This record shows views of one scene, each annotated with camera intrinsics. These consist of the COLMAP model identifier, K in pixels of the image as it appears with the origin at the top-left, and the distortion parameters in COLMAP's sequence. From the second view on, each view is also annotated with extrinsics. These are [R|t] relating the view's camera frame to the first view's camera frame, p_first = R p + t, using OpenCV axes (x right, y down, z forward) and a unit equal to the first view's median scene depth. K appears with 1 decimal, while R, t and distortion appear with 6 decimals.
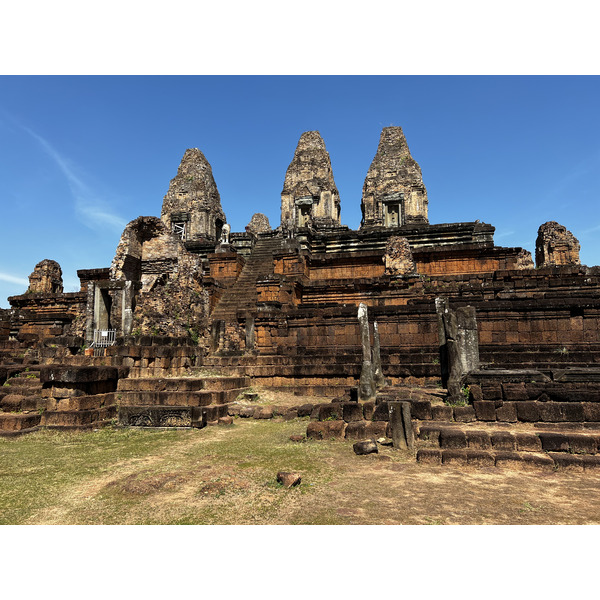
lens RADIAL K [[446.2, 0, 300.0], [0, 446.2, 300.0], [0, 0, 1]] dist [0.008011, 0.002000]
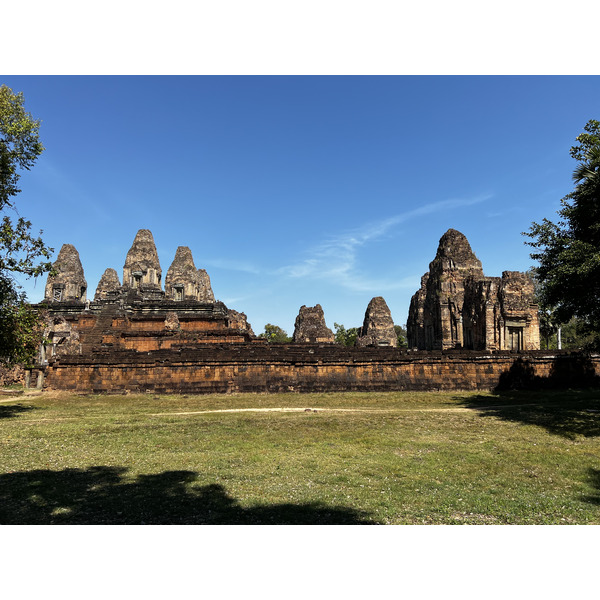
lens RADIAL K [[446.2, 0, 300.0], [0, 446.2, 300.0], [0, 0, 1]] dist [0.008011, 0.002000]
pose [[0.955311, 0.038139, 0.293132, 0.126307], [-0.037527, 0.999266, -0.007712, -0.152025], [-0.293211, -0.003633, 0.956041, -0.970830]]
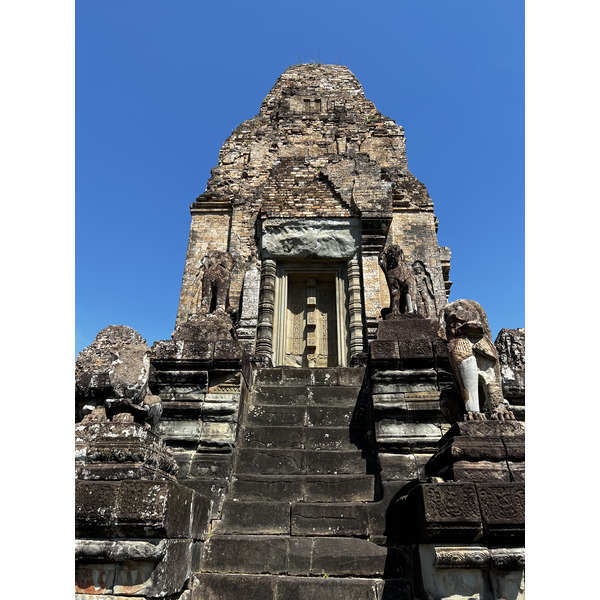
lens RADIAL K [[446.2, 0, 300.0], [0, 446.2, 300.0], [0, 0, 1]] dist [0.008011, 0.002000]
pose [[0.967164, 0.131754, 0.217336, -0.039677], [-0.043797, 0.928744, -0.368126, -0.146744], [-0.250351, 0.346520, 0.904018, 0.980024]]
